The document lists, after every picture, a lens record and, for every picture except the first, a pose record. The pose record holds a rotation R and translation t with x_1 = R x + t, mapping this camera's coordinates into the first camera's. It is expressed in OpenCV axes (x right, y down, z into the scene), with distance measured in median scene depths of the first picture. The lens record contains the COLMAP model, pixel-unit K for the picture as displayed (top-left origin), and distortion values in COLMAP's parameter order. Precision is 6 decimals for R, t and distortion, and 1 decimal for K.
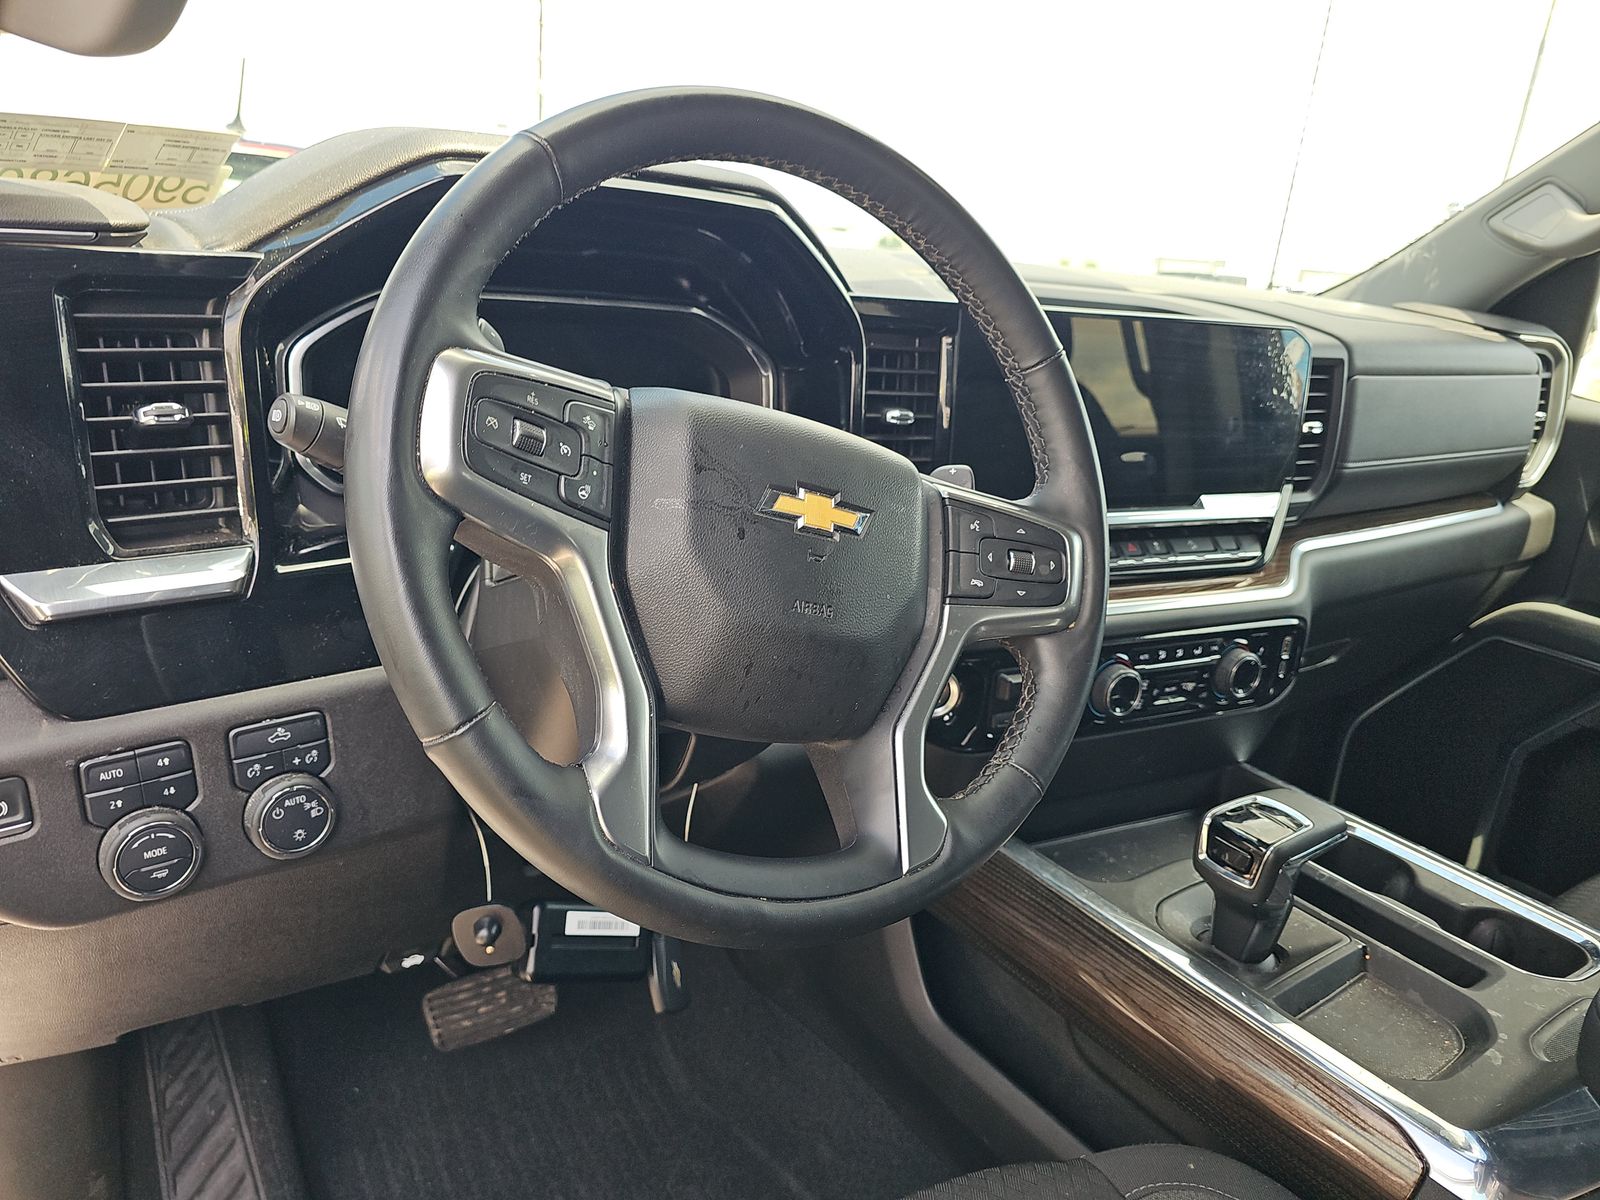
lens RADIAL K [[1073.8, 0, 800.0], [0, 1073.8, 600.0], [0, 0, 1]] dist [0.049519, -0.047830]
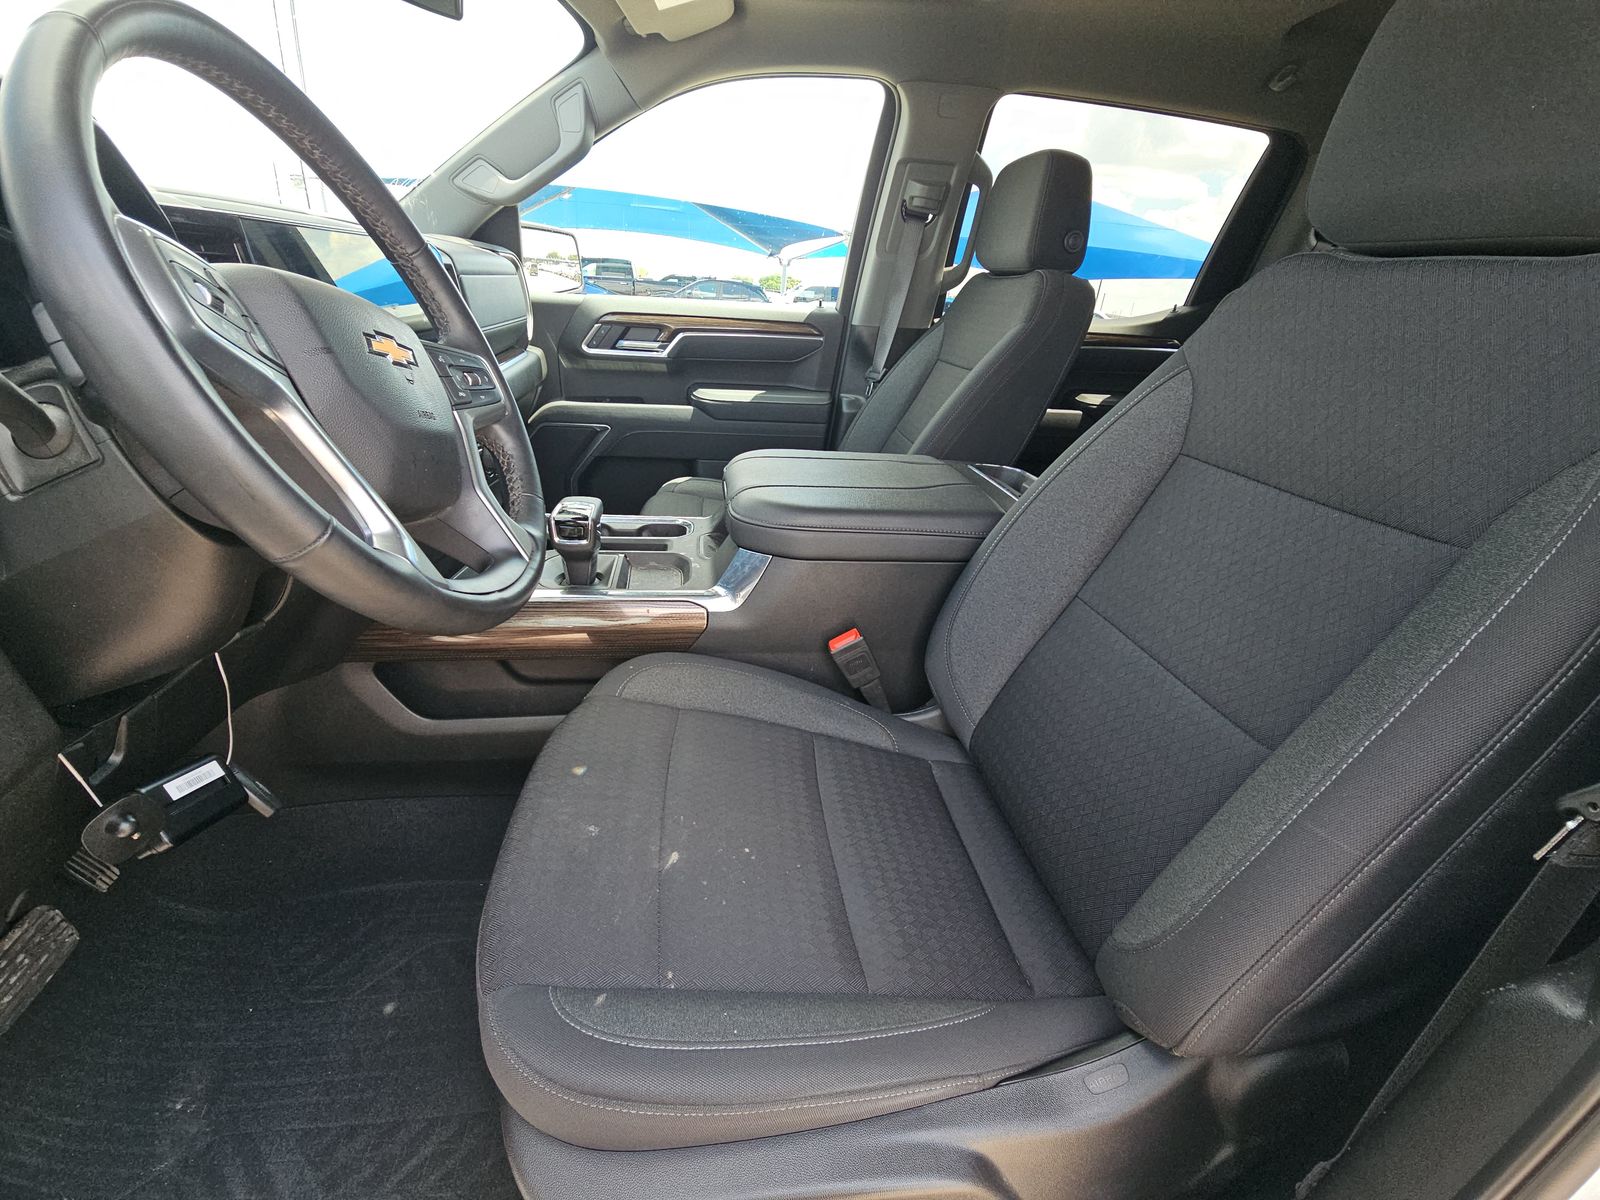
lens RADIAL K [[641.5, 0, 798.1], [0, 641.5, 590.6], [0, 0, 1]] dist [0.028533, -0.021028]
pose [[0.451634, -0.421510, 0.786356, -0.260853], [0.242417, 0.906181, 0.346511, 0.019492], [-0.858639, 0.034130, 0.511443, 0.046959]]
